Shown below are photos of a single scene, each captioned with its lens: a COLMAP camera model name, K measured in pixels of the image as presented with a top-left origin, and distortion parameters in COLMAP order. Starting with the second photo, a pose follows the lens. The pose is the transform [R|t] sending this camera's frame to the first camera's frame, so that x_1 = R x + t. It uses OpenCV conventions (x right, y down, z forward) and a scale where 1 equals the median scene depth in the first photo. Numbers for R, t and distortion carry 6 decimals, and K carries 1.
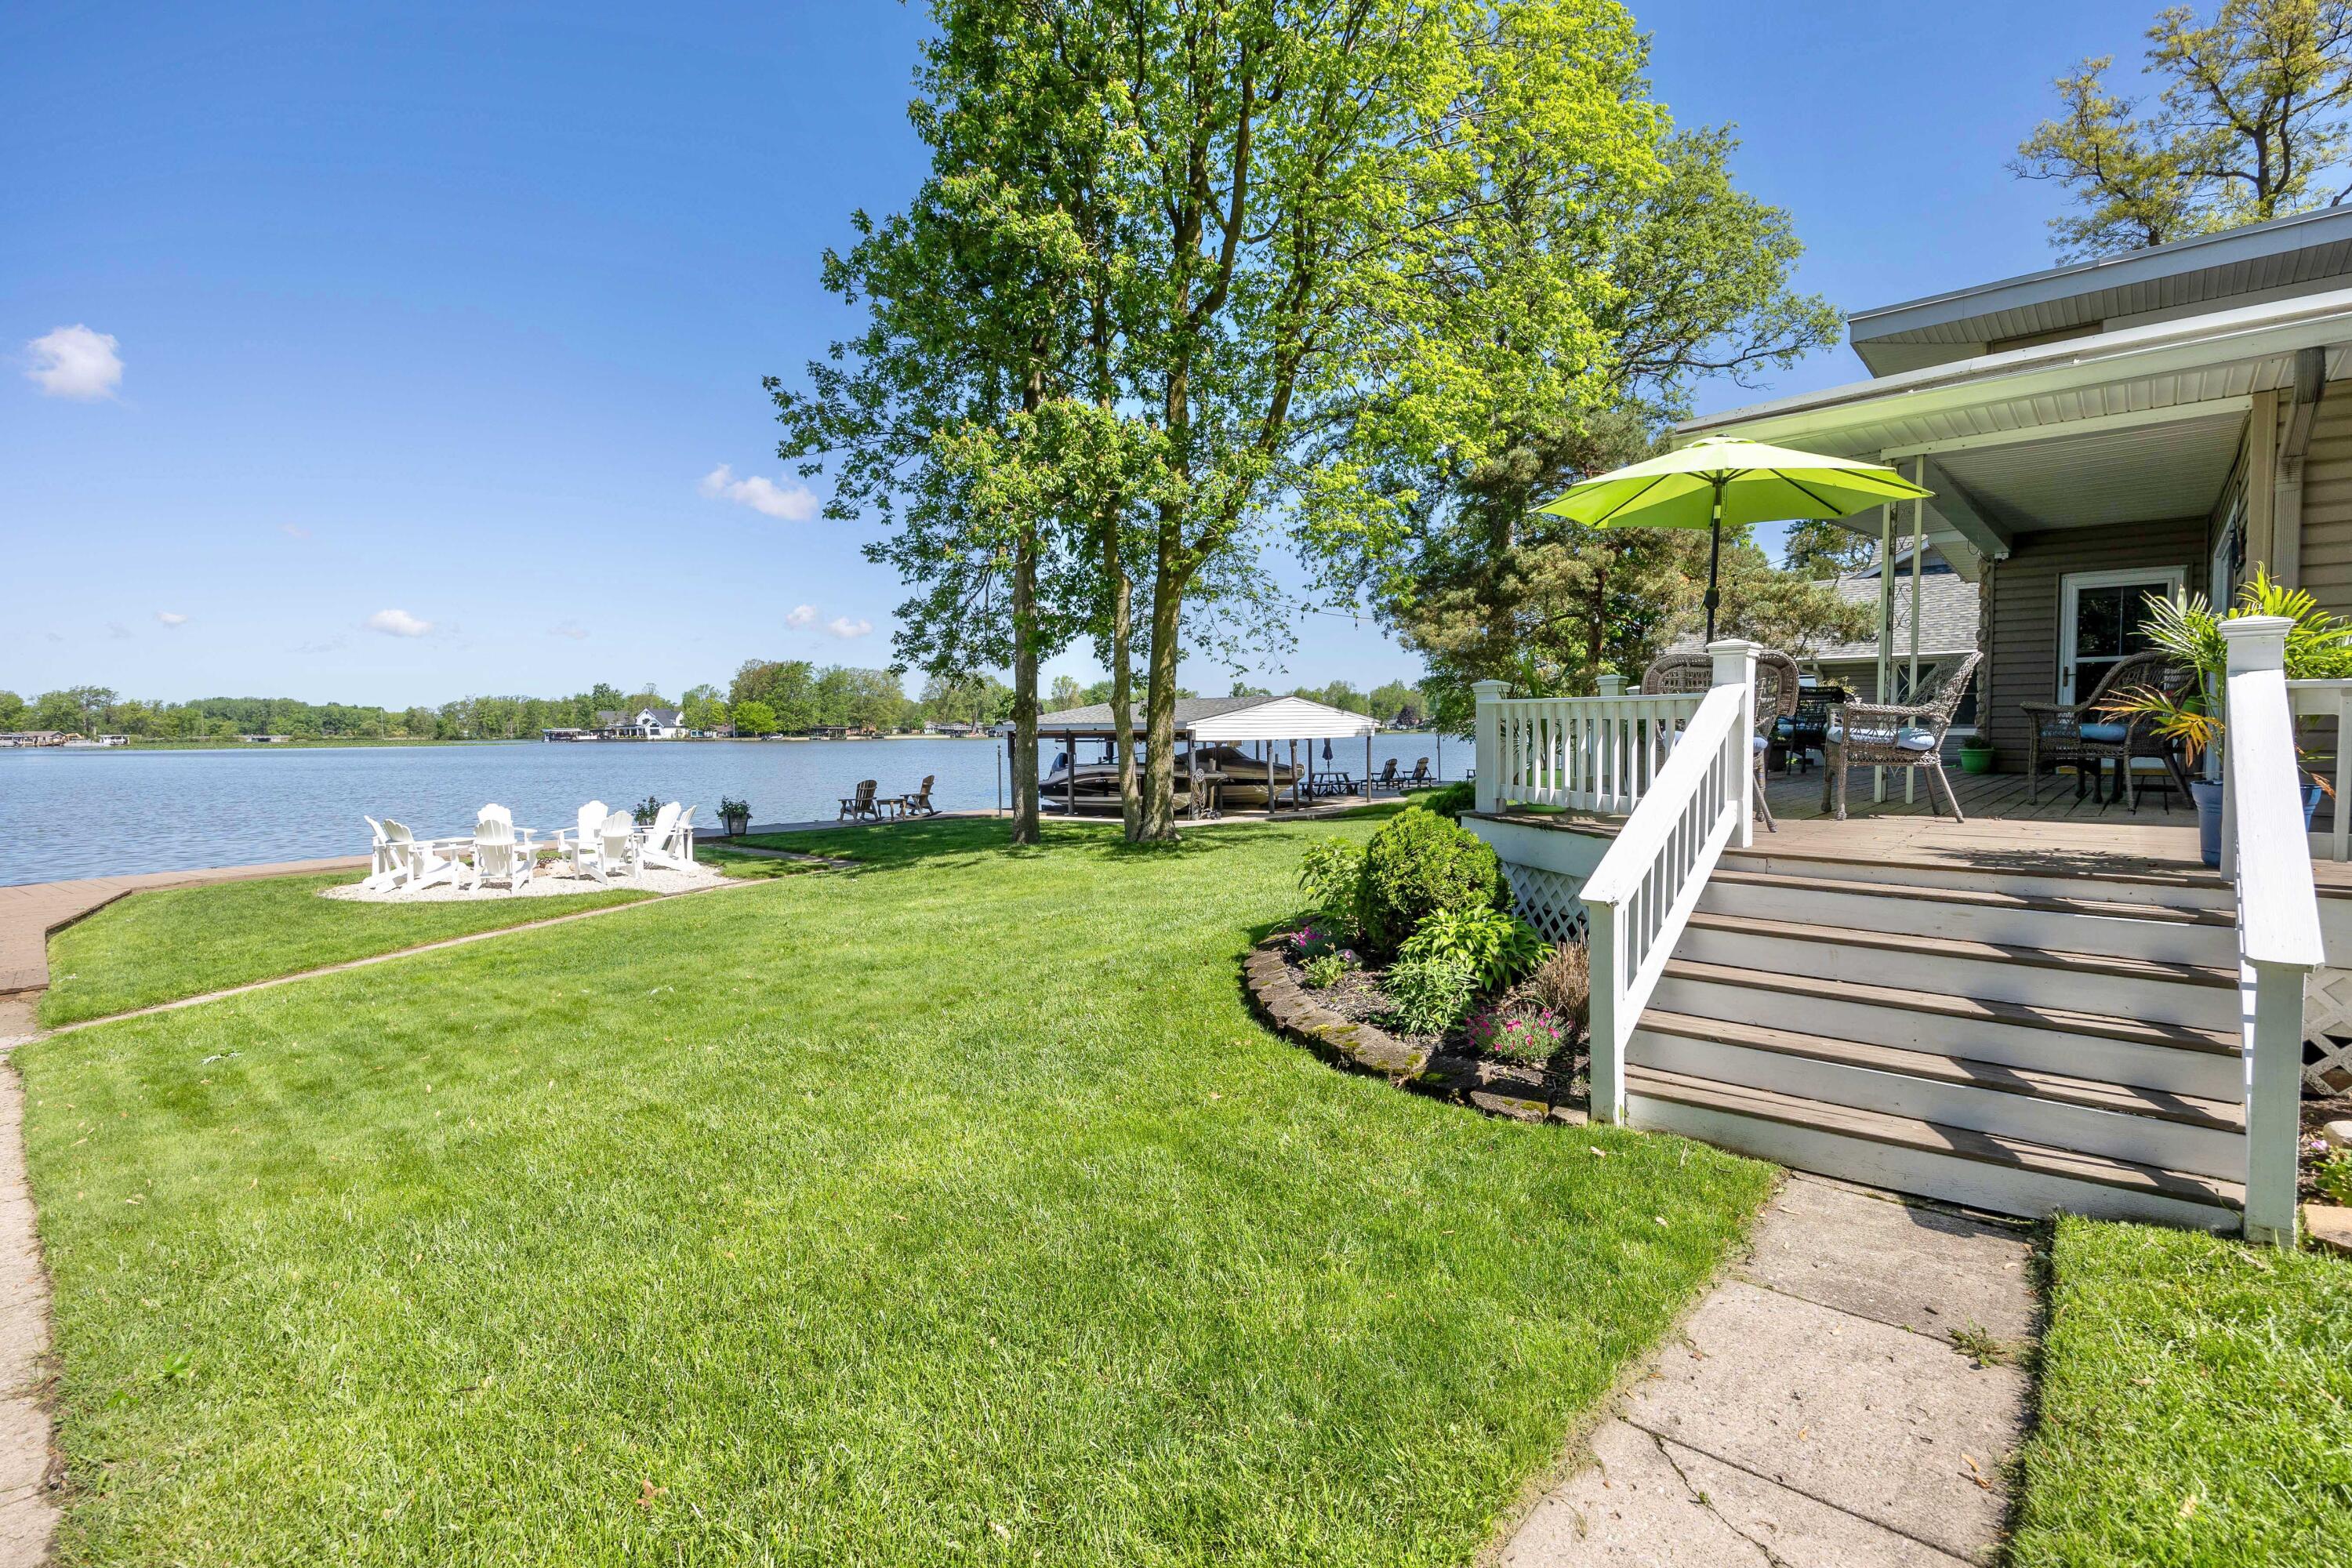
lens RADIAL K [[1070.0, 0, 1174.2], [0, 1070.0, 773.2], [0, 0, 1]] dist [-0.012177, 0.000267]
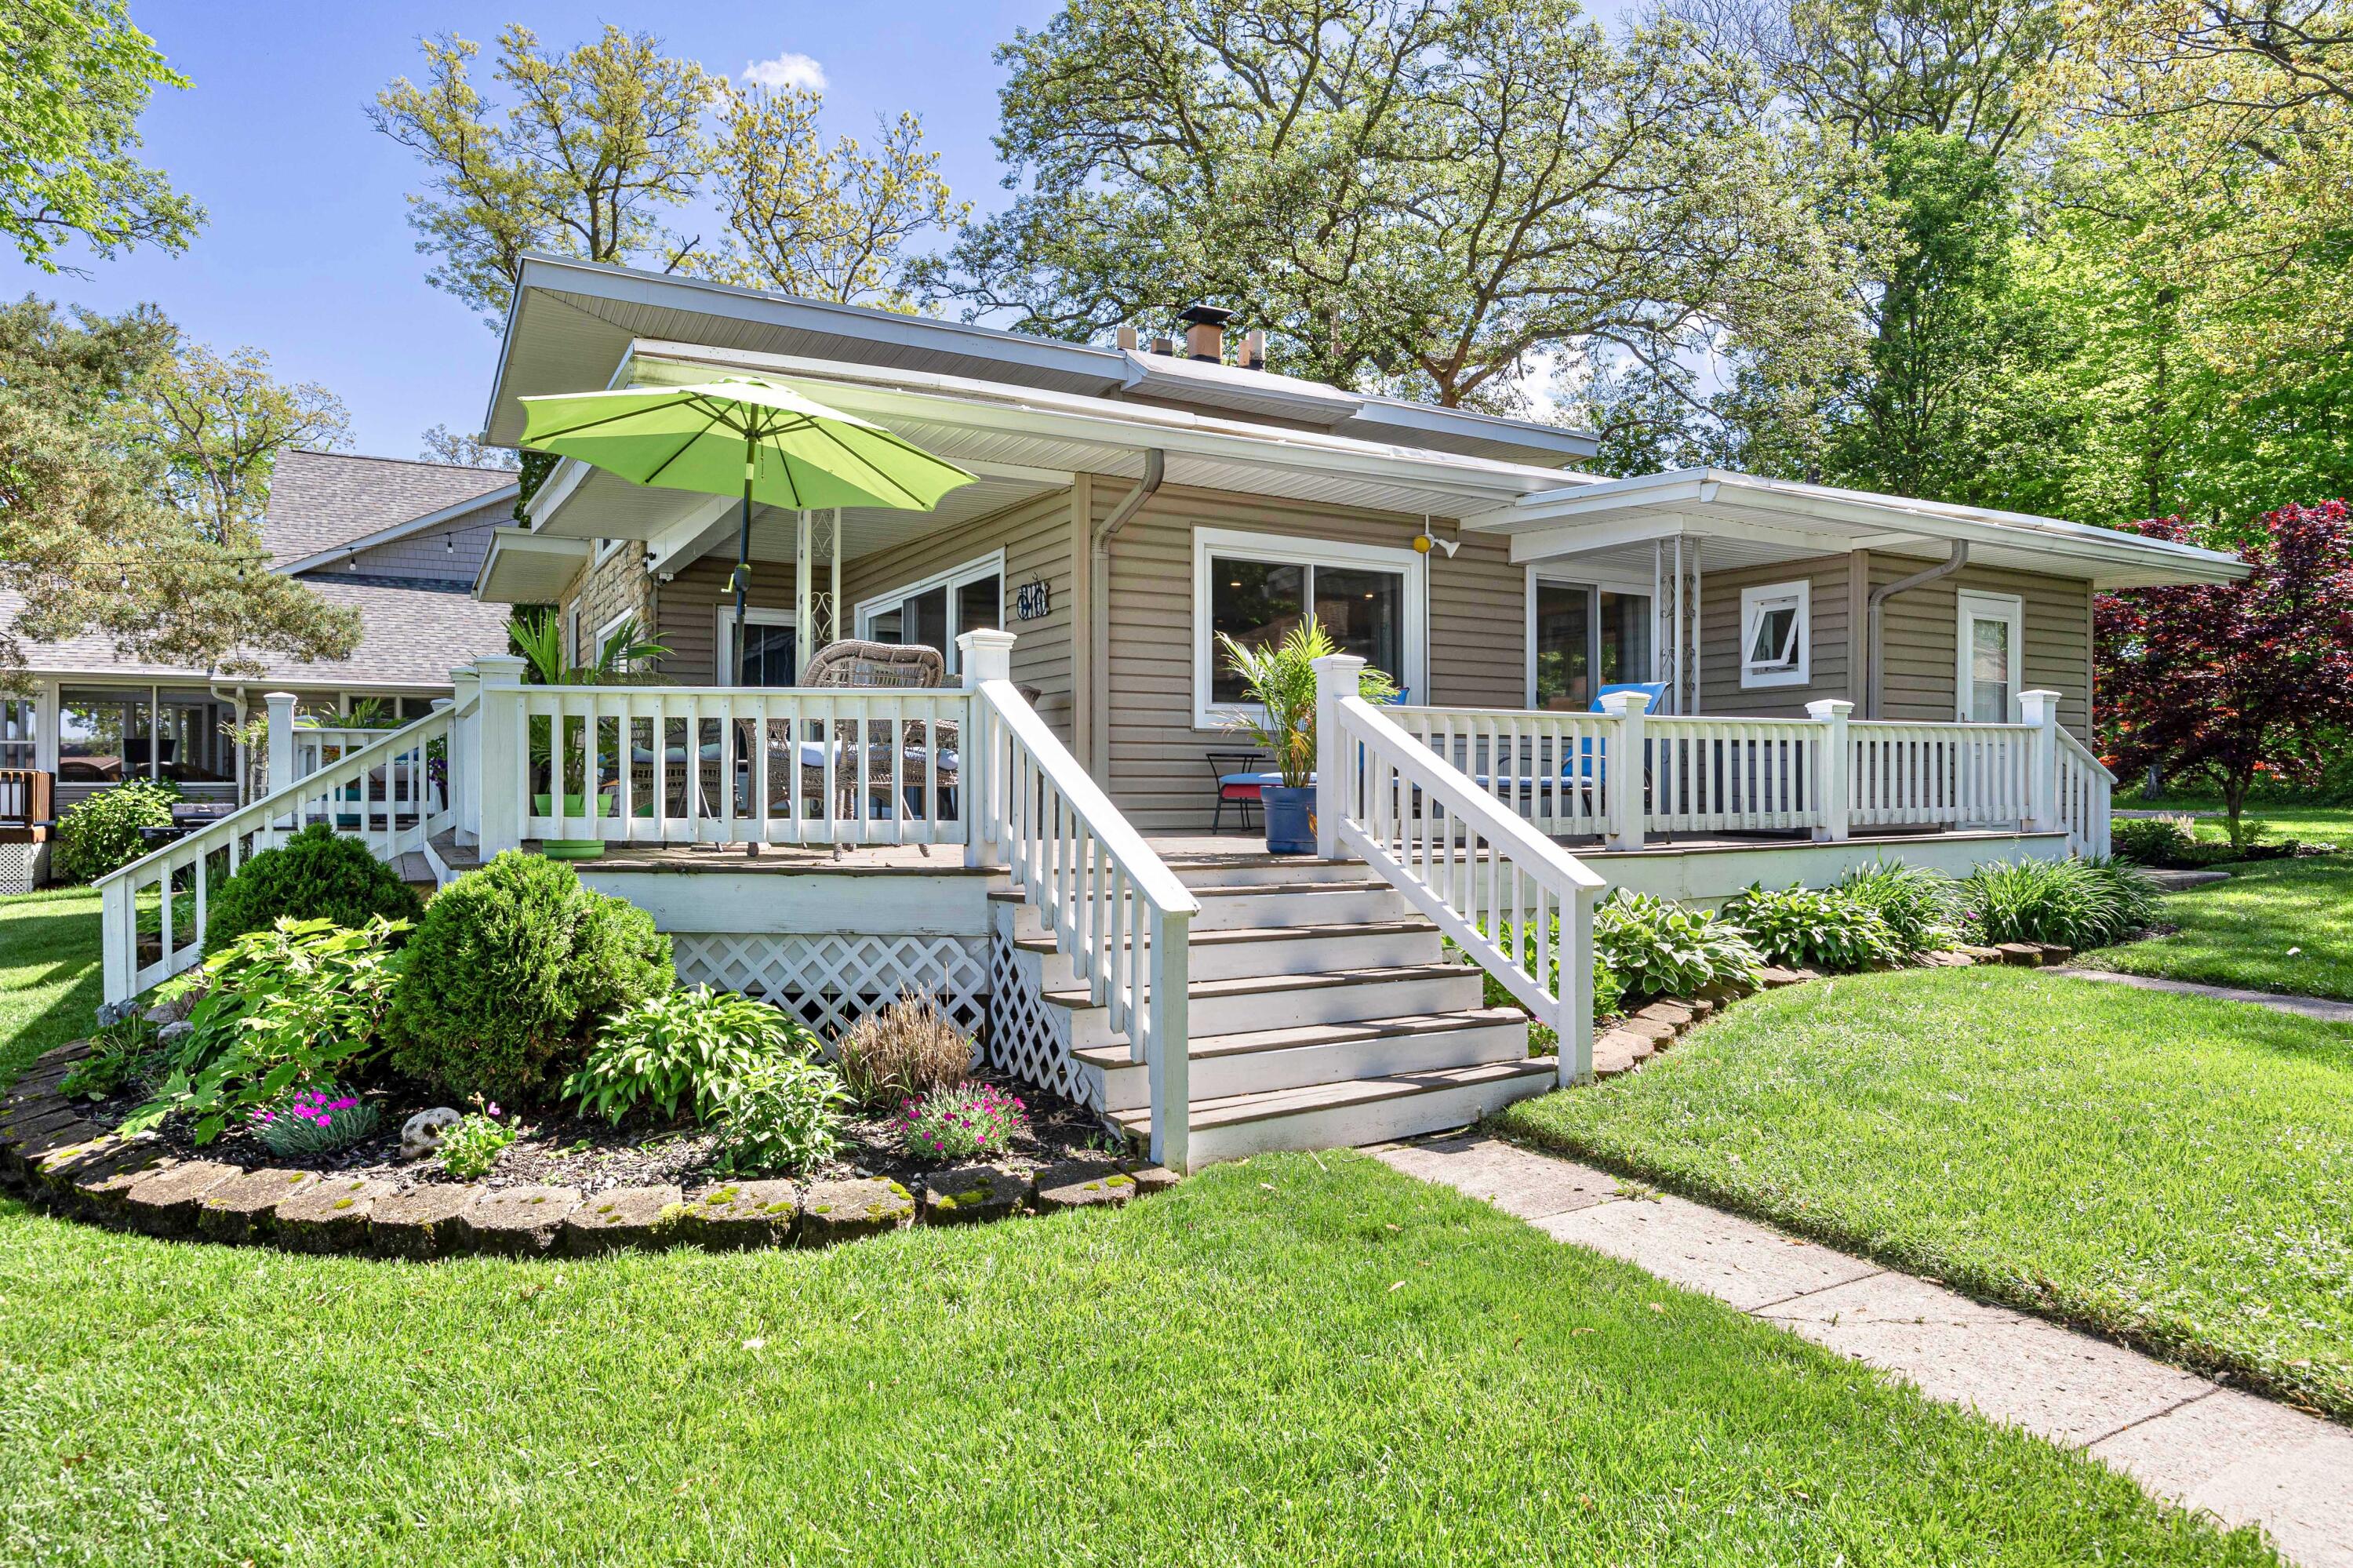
lens RADIAL K [[1420.9, 0, 1176.5], [0, 1420.9, 784.0], [0, 0, 1]] dist [-0.008120, -0.001837]
pose [[0.306750, 0.008771, 0.951750, -0.065725], [0.035878, 0.999140, -0.020771, 0.003751], [-0.951114, 0.040518, 0.306172, 0.061105]]
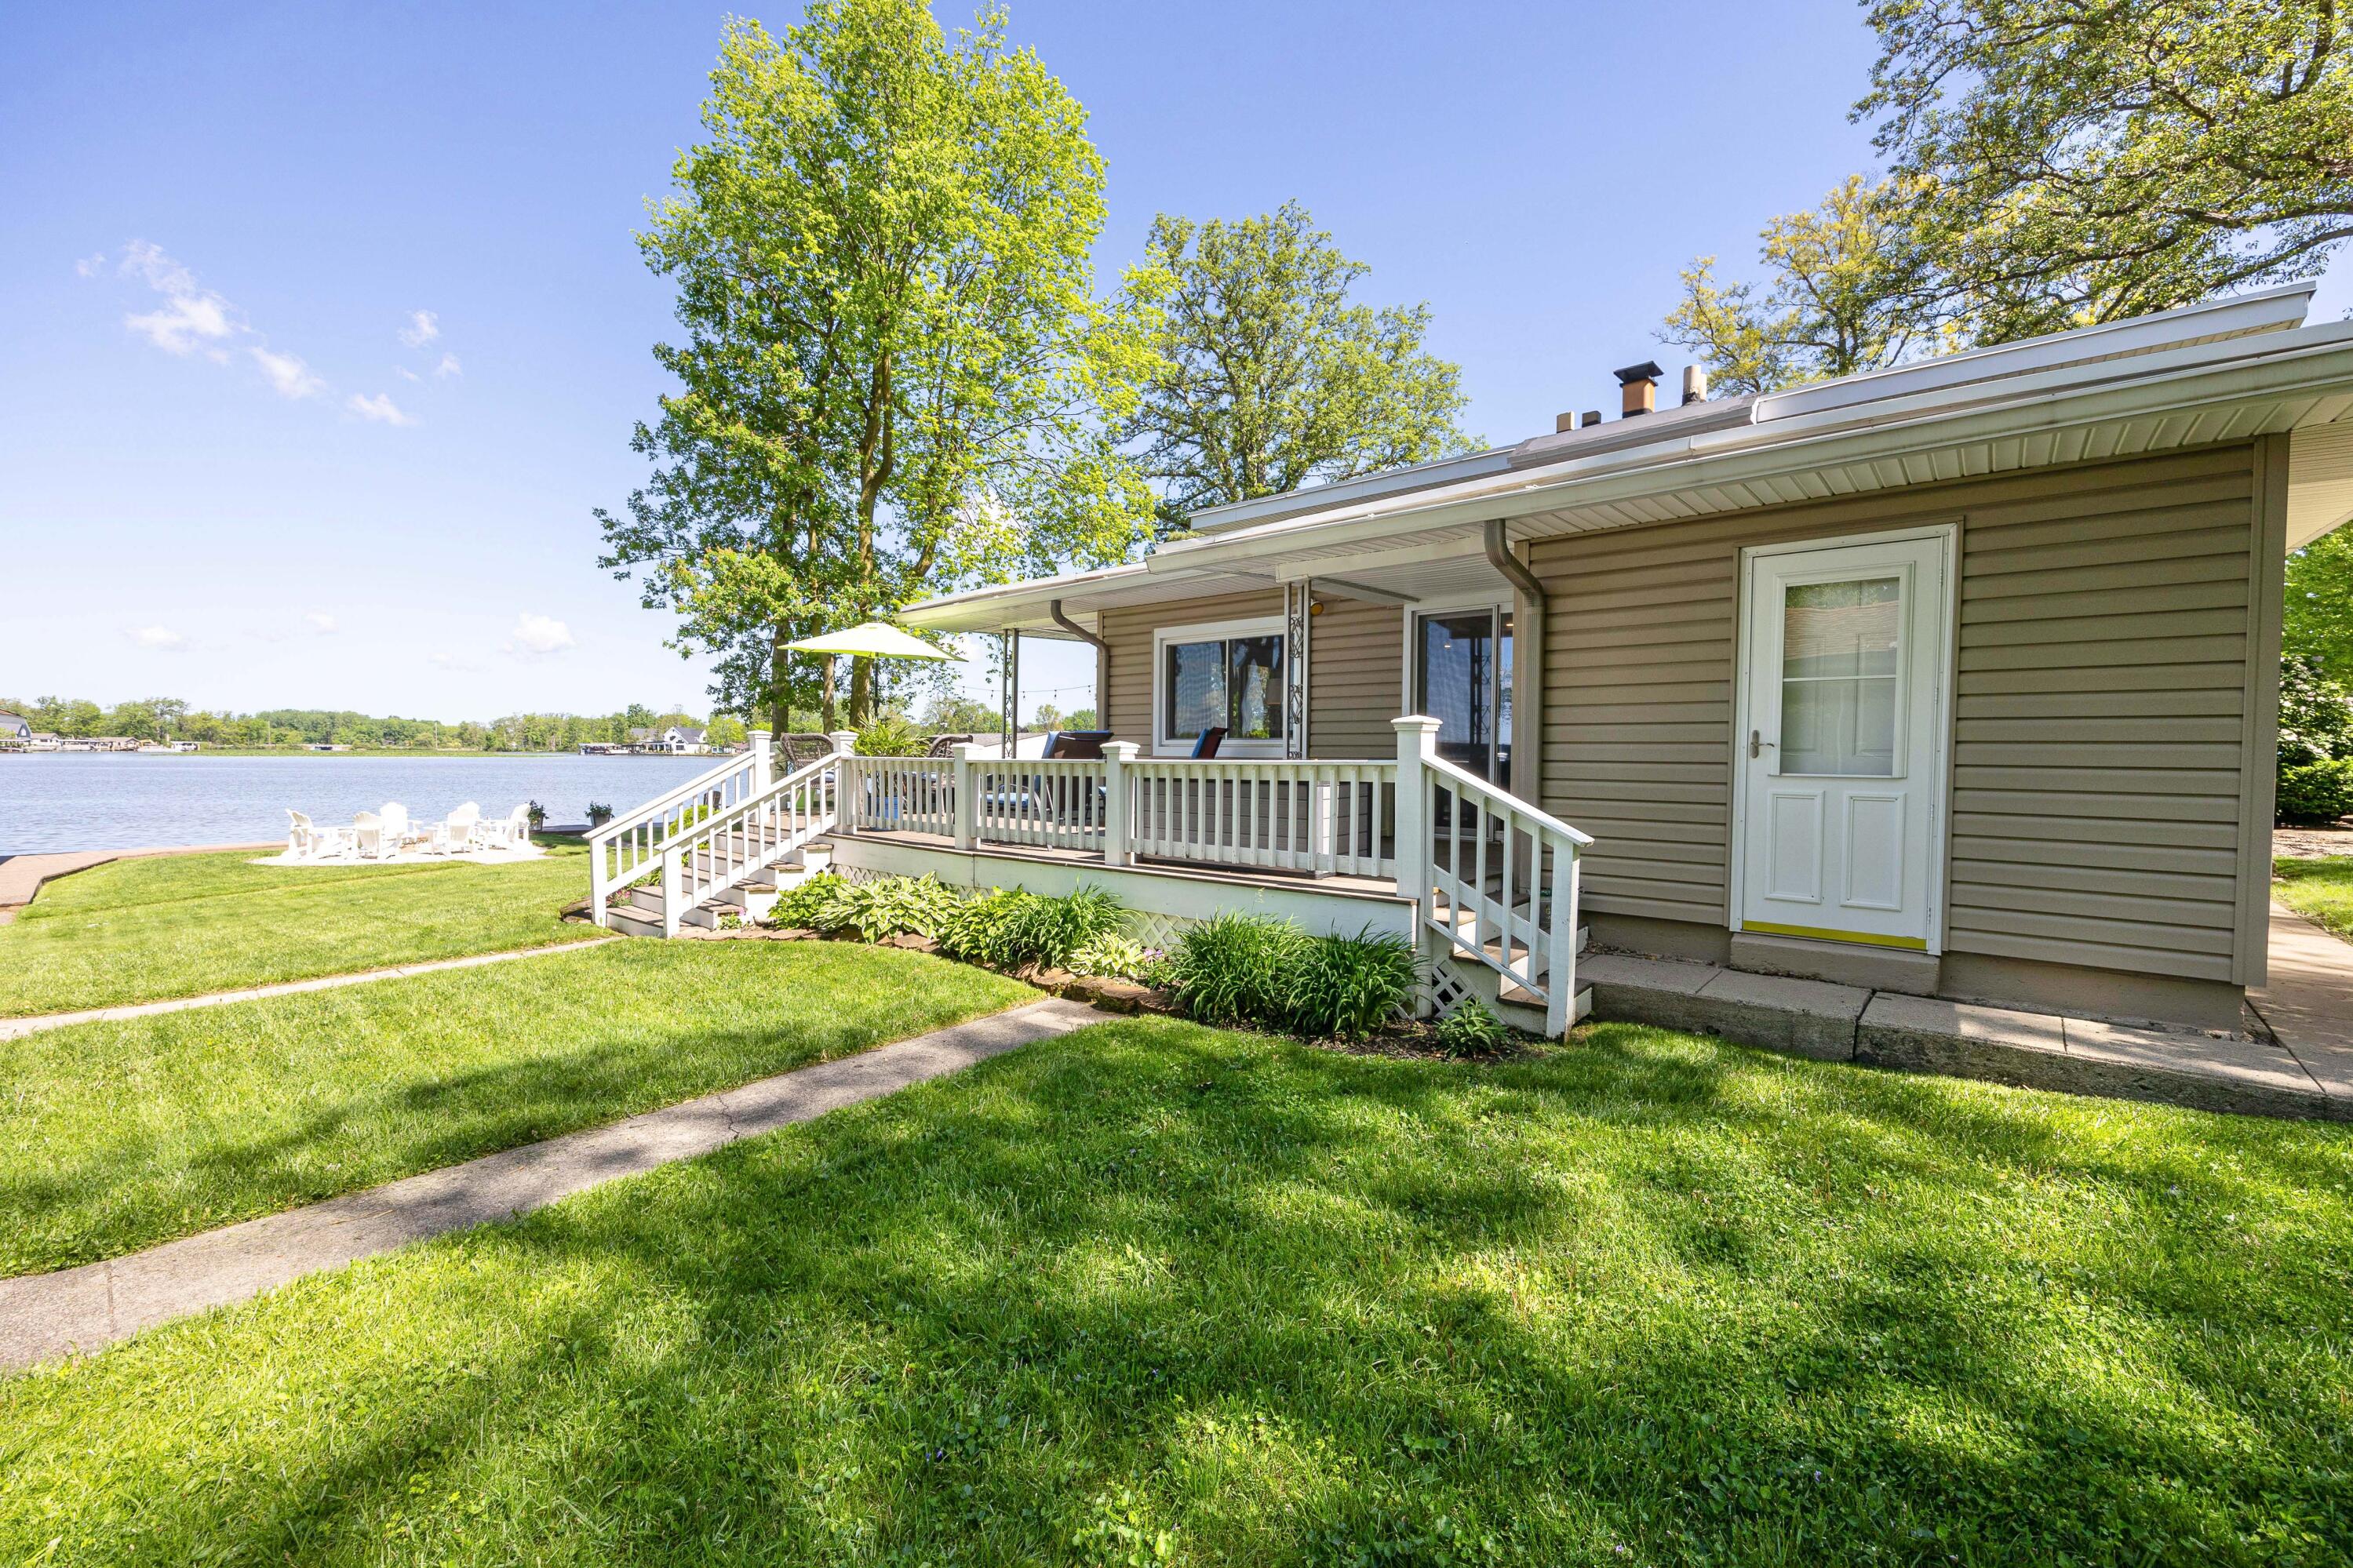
lens RADIAL K [[941.1, 0, 1176.5], [0, 941.1, 784.0], [0, 0, 1]] dist [-0.003142, -0.000434]
pose [[0.999558, 0.015696, 0.025231, 0.195318], [-0.015497, 0.999847, -0.008069, -0.001678], [-0.025353, 0.007675, 0.999649, -0.147486]]
